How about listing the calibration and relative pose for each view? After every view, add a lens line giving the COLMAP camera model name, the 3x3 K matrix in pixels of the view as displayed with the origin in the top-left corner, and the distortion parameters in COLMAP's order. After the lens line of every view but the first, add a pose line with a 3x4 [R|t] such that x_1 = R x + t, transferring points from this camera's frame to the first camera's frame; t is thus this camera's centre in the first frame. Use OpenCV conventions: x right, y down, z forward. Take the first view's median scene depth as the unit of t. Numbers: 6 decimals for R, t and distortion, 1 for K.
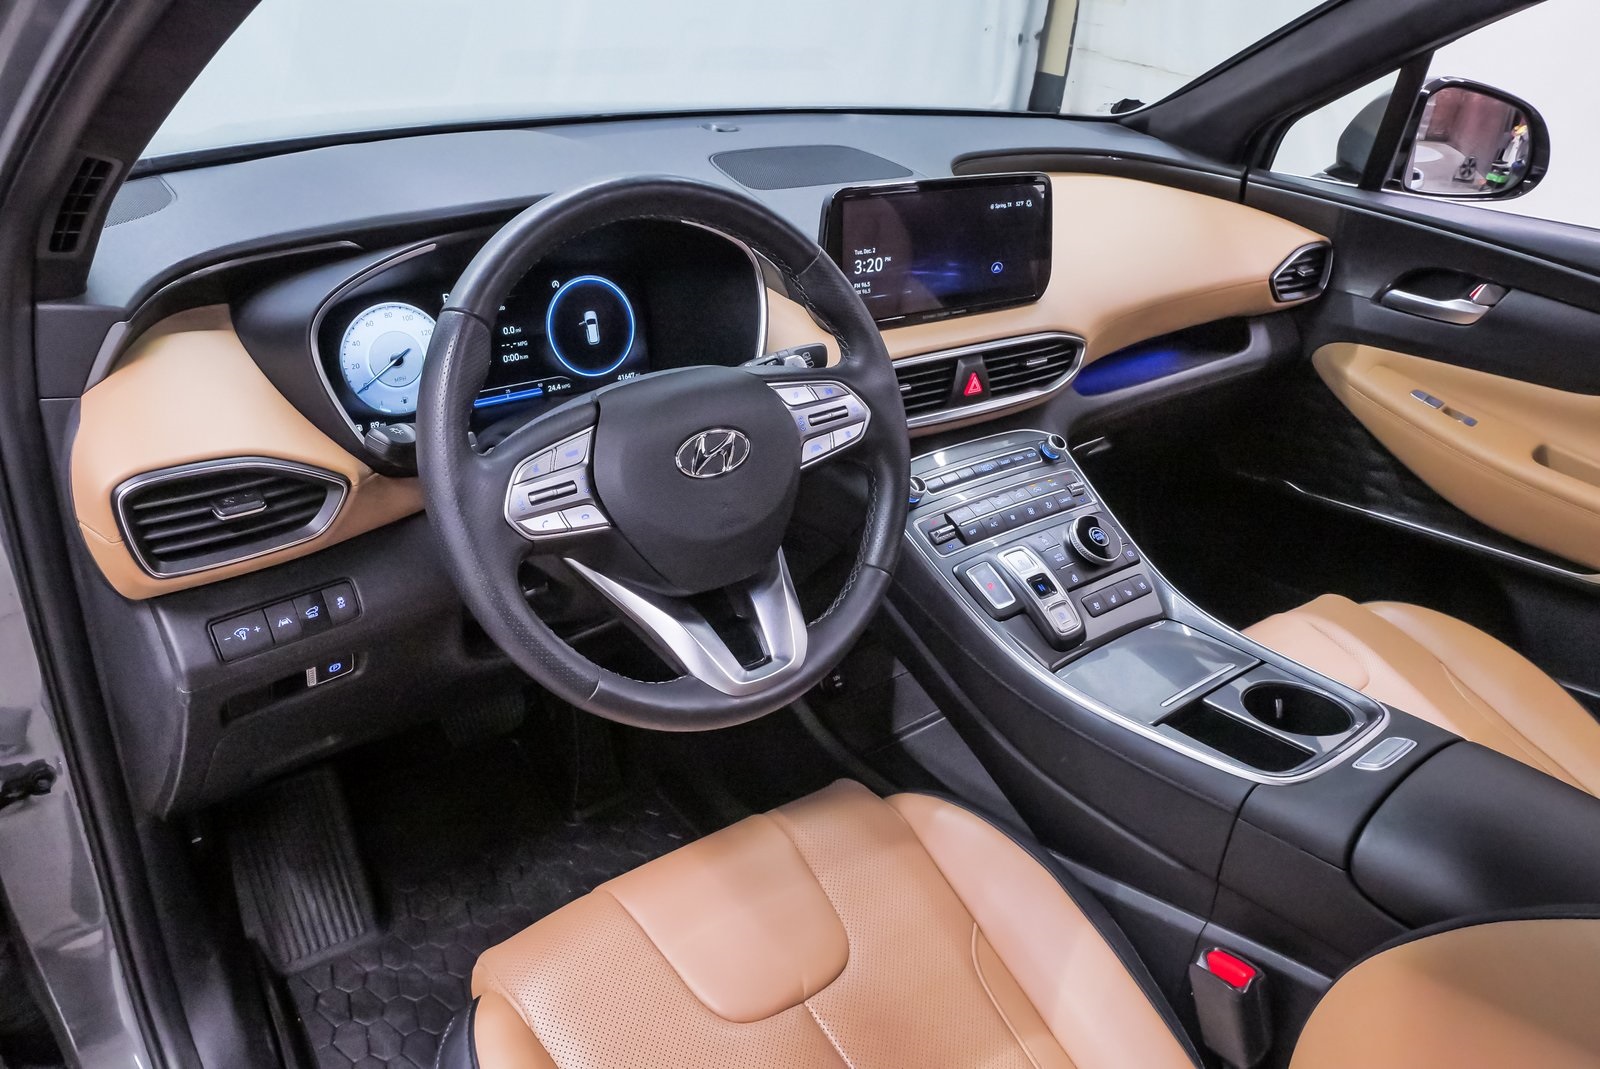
lens RADIAL K [[1161.4, 0, 800.0], [0, 1161.4, 534.5], [0, 0, 1]] dist [-0.048355, 0.024361]
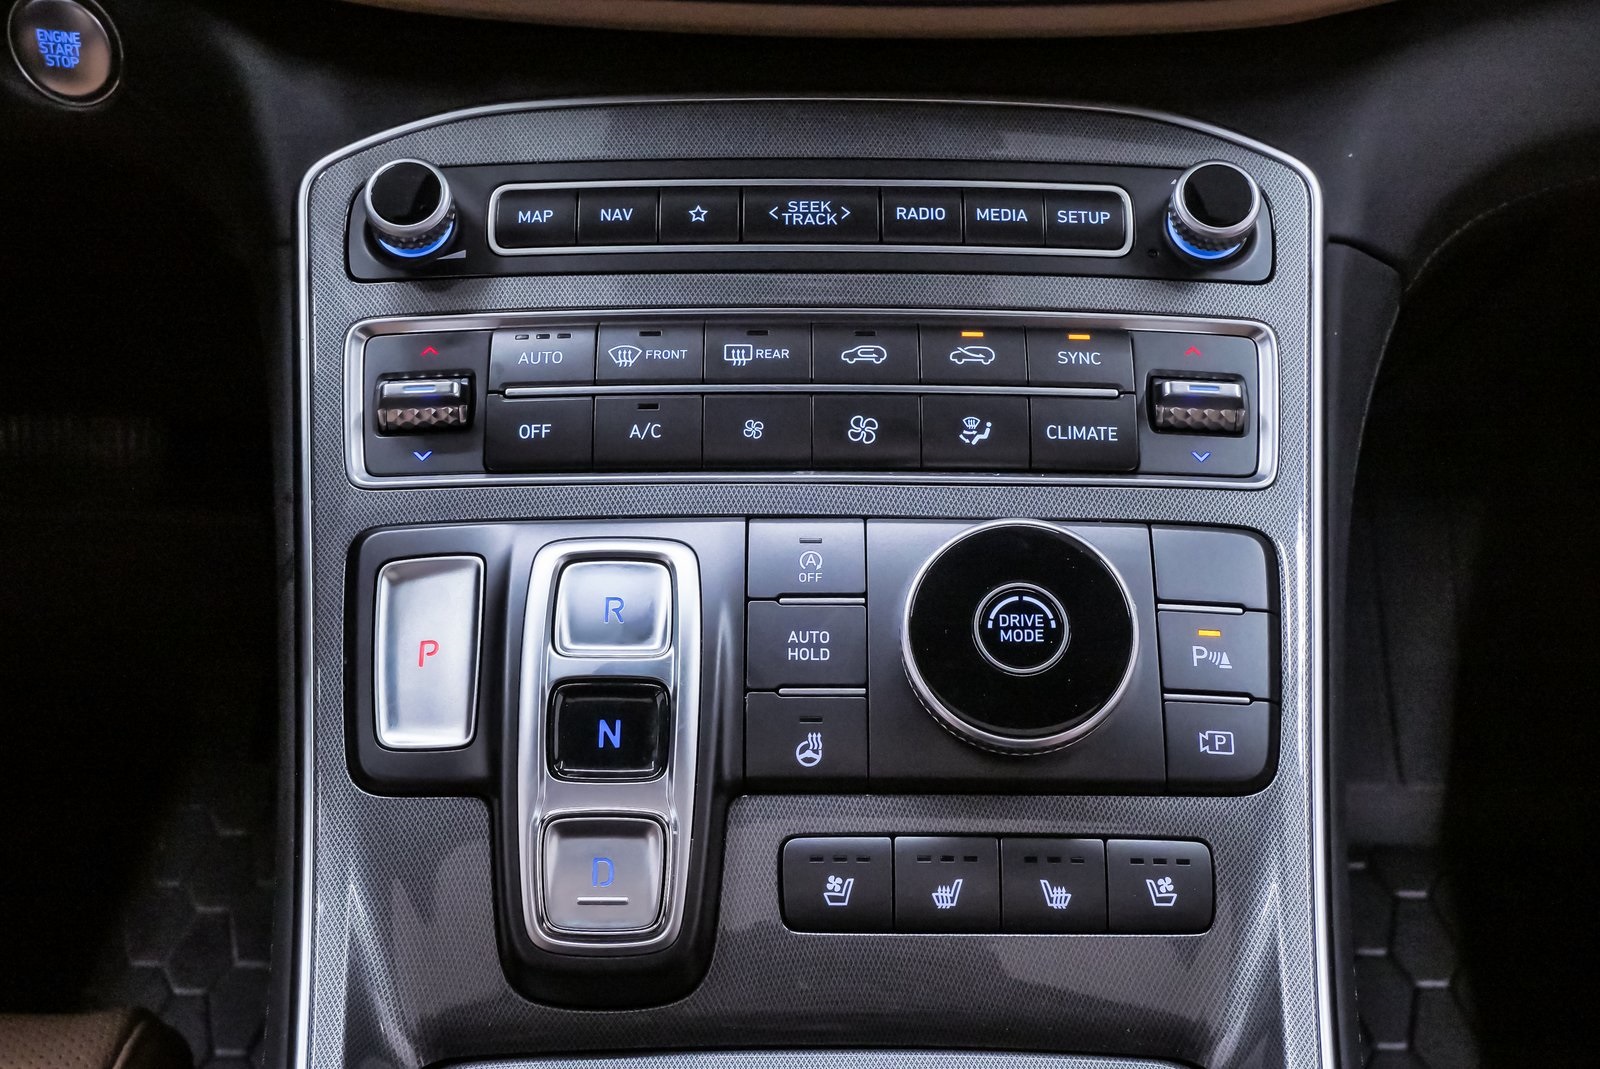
lens RADIAL K [[2243.4, 0, 800.0], [0, 2243.4, 534.5], [0, 0, 1]] dist [0.006330, 0.001562]
pose [[0.774615, 0.358584, -0.520951, 0.474215], [-0.242849, 0.929223, 0.278511, -0.138205], [0.583949, -0.089226, 0.806872, 0.630967]]
